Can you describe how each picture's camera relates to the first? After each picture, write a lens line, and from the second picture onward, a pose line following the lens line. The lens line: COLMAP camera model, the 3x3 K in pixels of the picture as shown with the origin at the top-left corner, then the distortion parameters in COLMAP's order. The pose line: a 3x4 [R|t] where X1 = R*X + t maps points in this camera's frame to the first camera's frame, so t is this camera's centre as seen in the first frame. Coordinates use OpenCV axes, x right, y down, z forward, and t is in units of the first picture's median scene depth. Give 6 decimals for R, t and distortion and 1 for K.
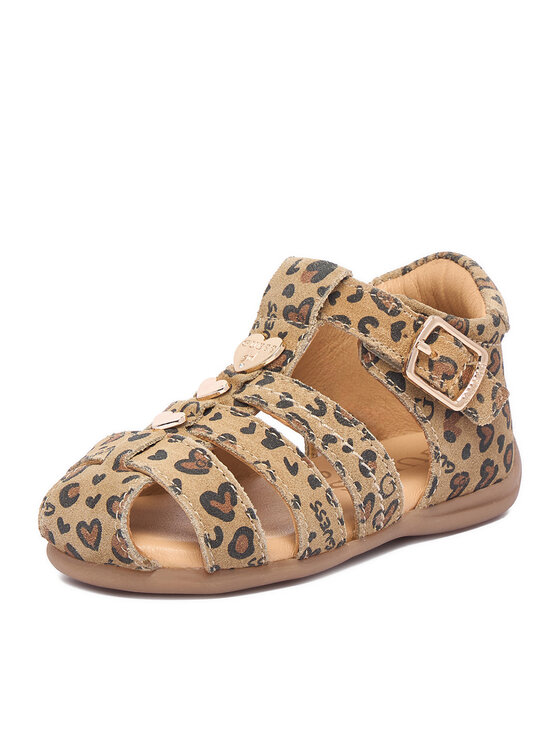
lens RADIAL K [[3544.2, 0, 280.0], [0, 3544.2, 373.0], [0, 0, 1]] dist [-0.100104, -2.743076]
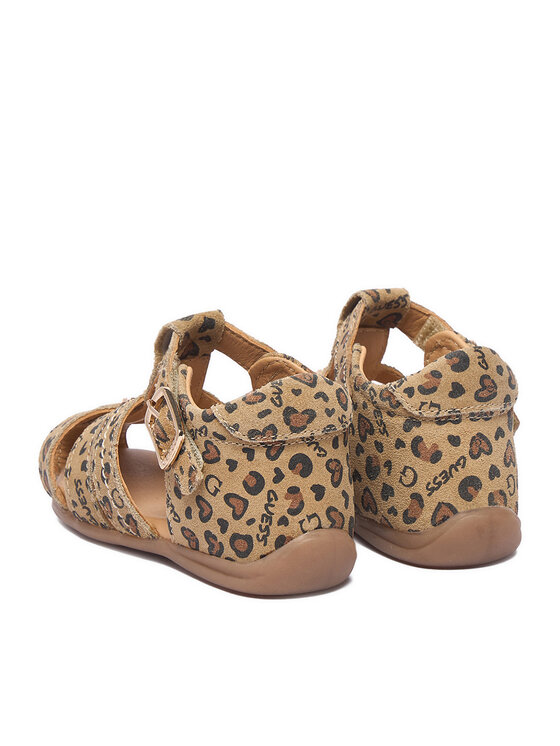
lens RADIAL K [[3544.2, 0, 280.0], [0, 3544.2, 373.0], [0, 0, 1]] dist [-0.100104, -2.743076]
pose [[-0.139846, 0.244352, -0.959549, 1.238396], [-0.214876, 0.938490, 0.270306, -0.367940], [0.966577, 0.243985, -0.078739, 1.165821]]
